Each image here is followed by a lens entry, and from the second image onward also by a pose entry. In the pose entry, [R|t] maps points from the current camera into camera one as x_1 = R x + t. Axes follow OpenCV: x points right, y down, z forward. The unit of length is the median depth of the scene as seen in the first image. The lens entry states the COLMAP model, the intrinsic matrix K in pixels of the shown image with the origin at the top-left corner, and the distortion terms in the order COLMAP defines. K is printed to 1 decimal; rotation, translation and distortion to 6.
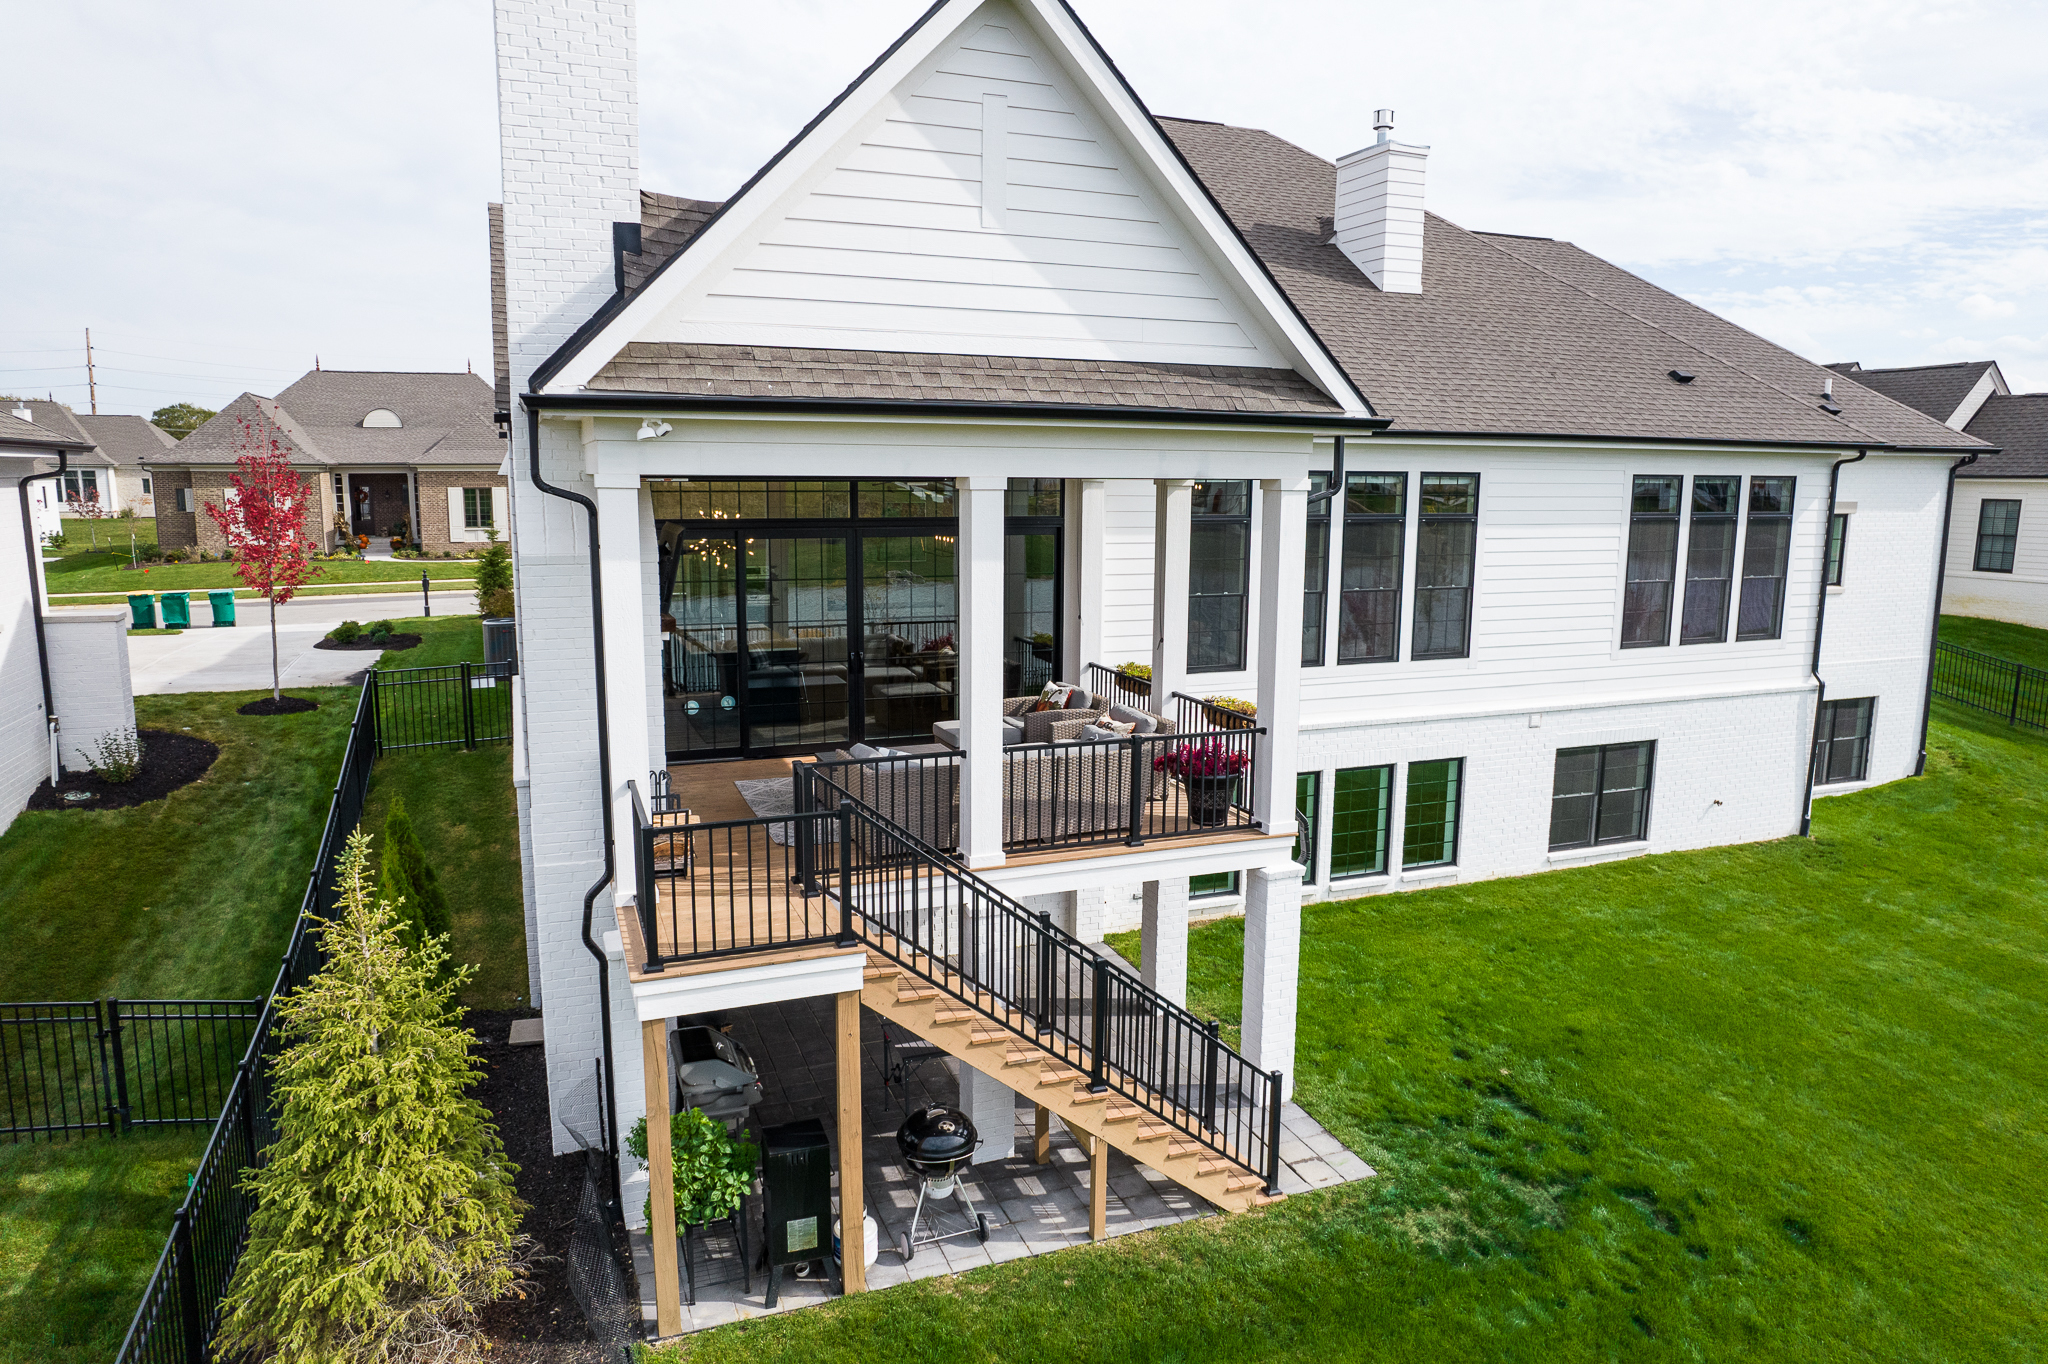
lens RADIAL K [[1308.3, 0, 1026.0], [0, 1308.3, 681.9], [0, 0, 1]] dist [-0.075722, 0.066292]
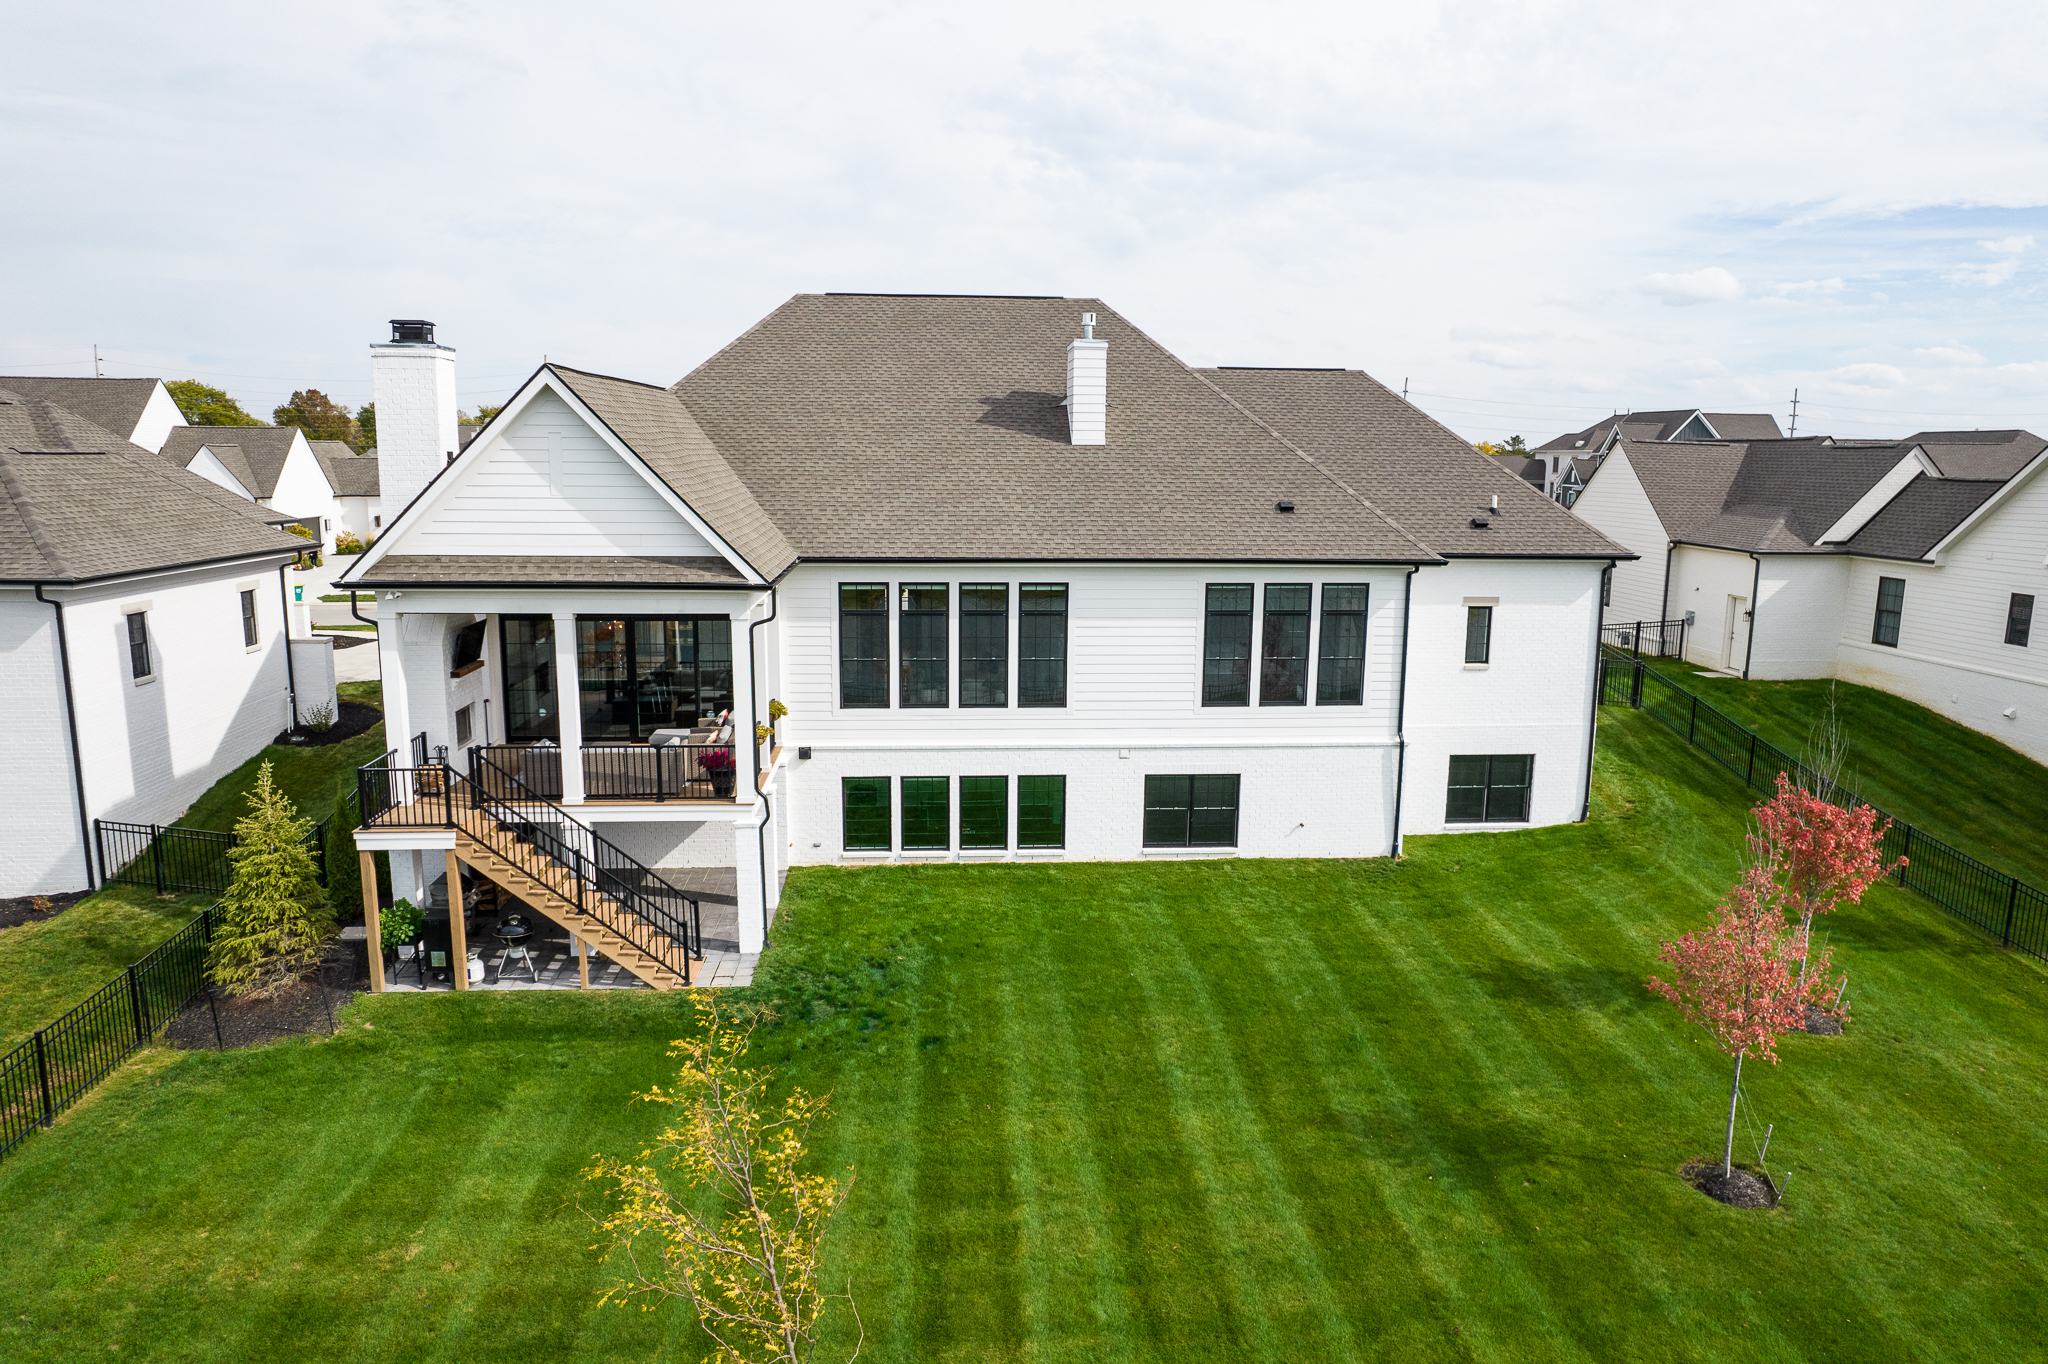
lens RADIAL K [[1308.3, 0, 1027.2], [0, 1308.3, 681.1], [0, 0, 1]] dist [-0.075722, 0.066292]
pose [[0.955769, 0.052922, -0.289317, 0.753492], [-0.051015, 0.998598, 0.014132, -0.069636], [0.289660, 0.001253, 0.957129, -0.440295]]
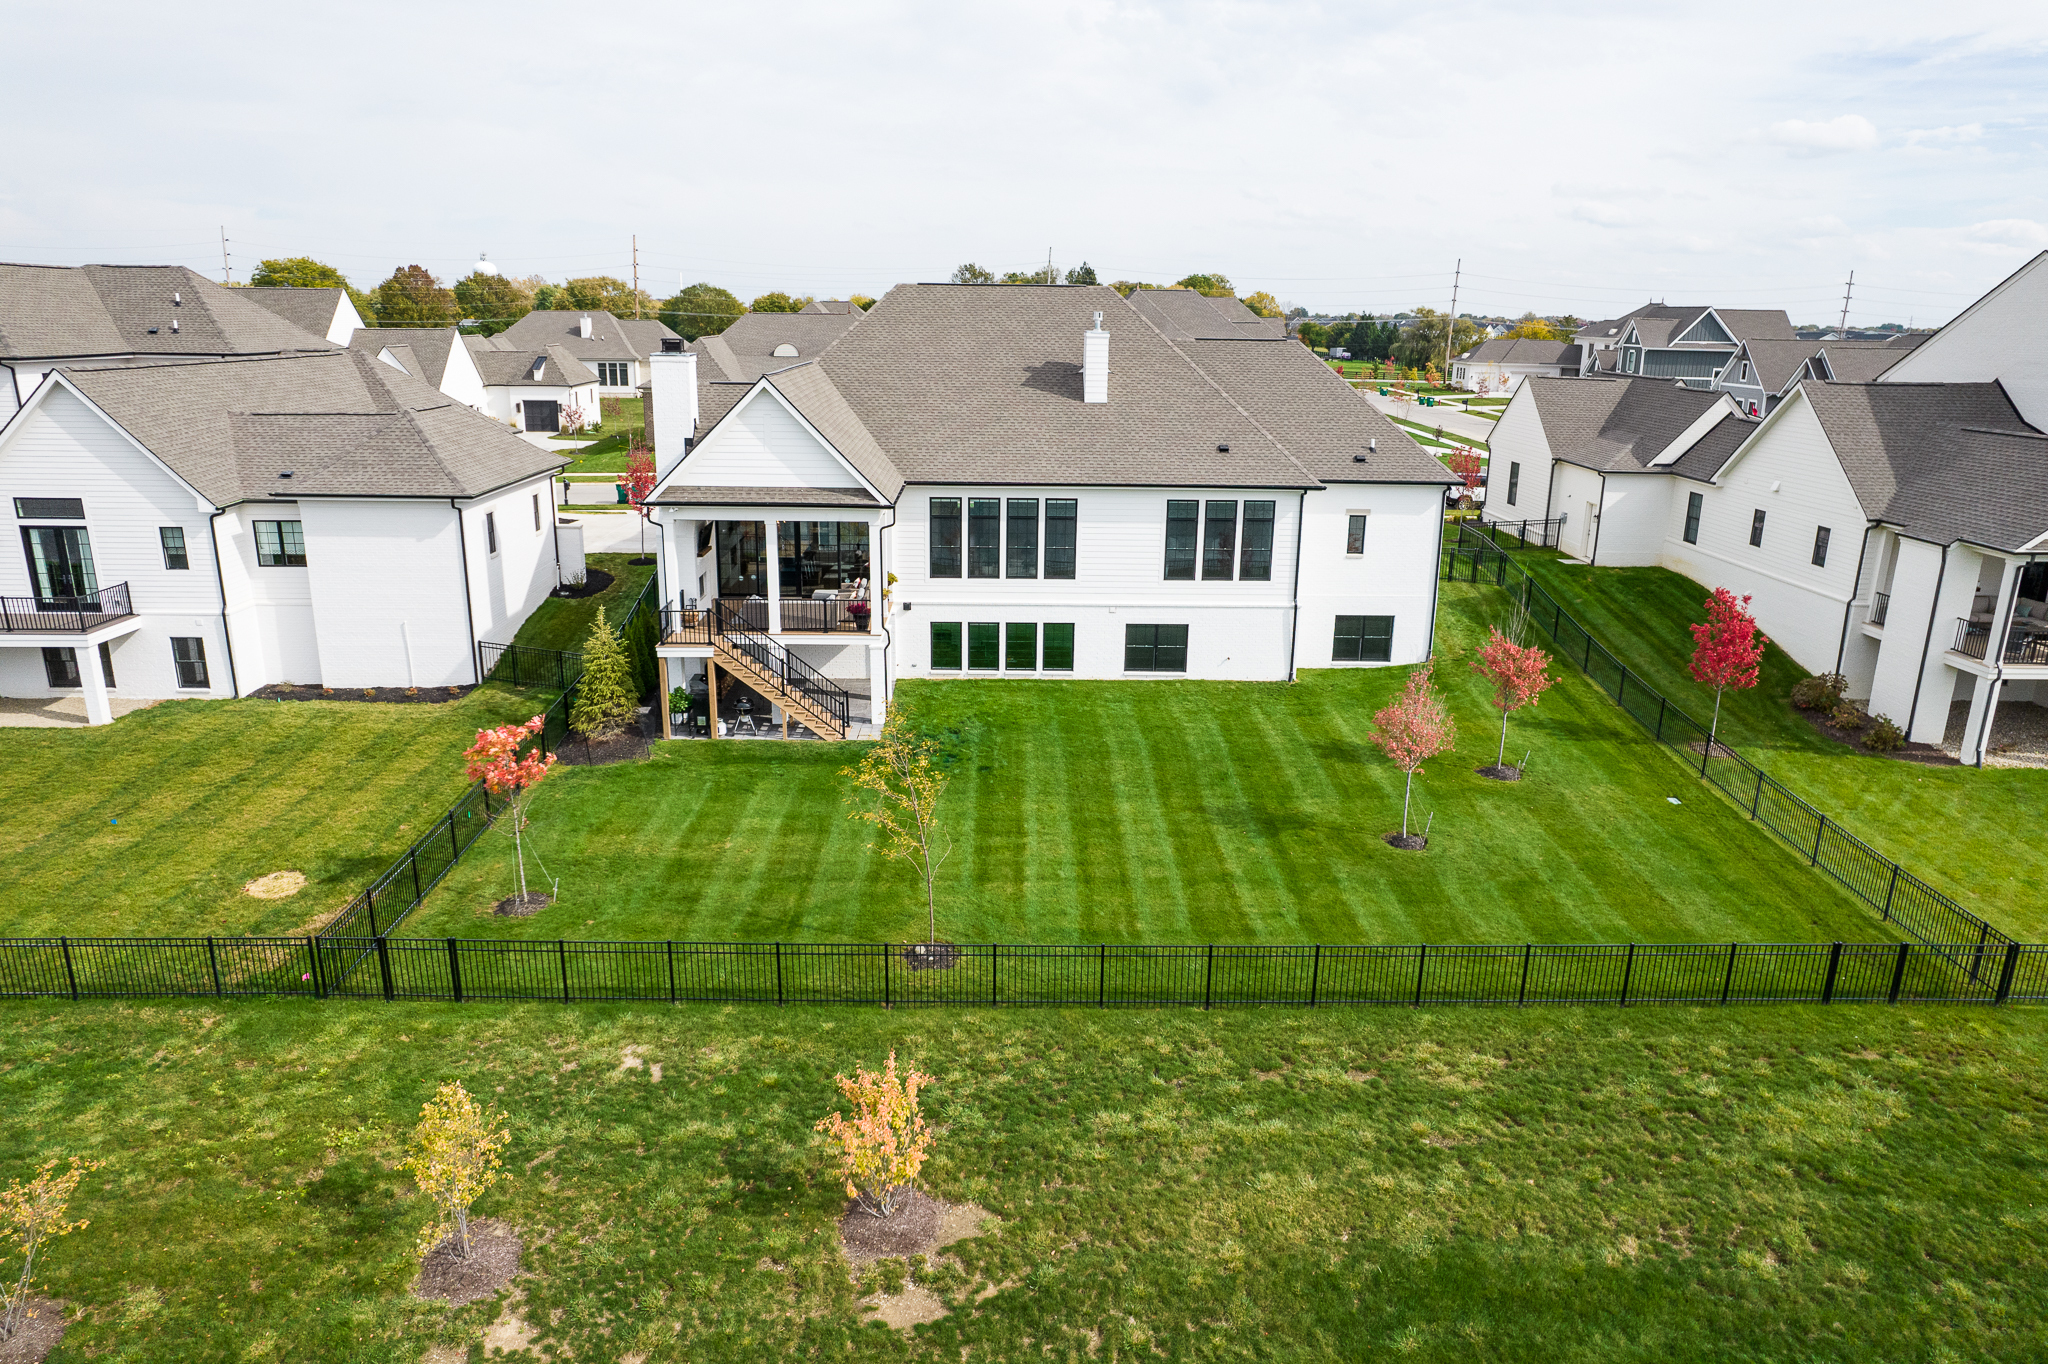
lens RADIAL K [[1308.3, 0, 1025.5], [0, 1308.3, 678.1], [0, 0, 1]] dist [-0.075722, 0.066292]
pose [[0.938957, 0.099268, -0.329402, 1.069454], [-0.063438, 0.991007, 0.117820, -0.115245], [0.338136, -0.089732, 0.936810, -1.227598]]
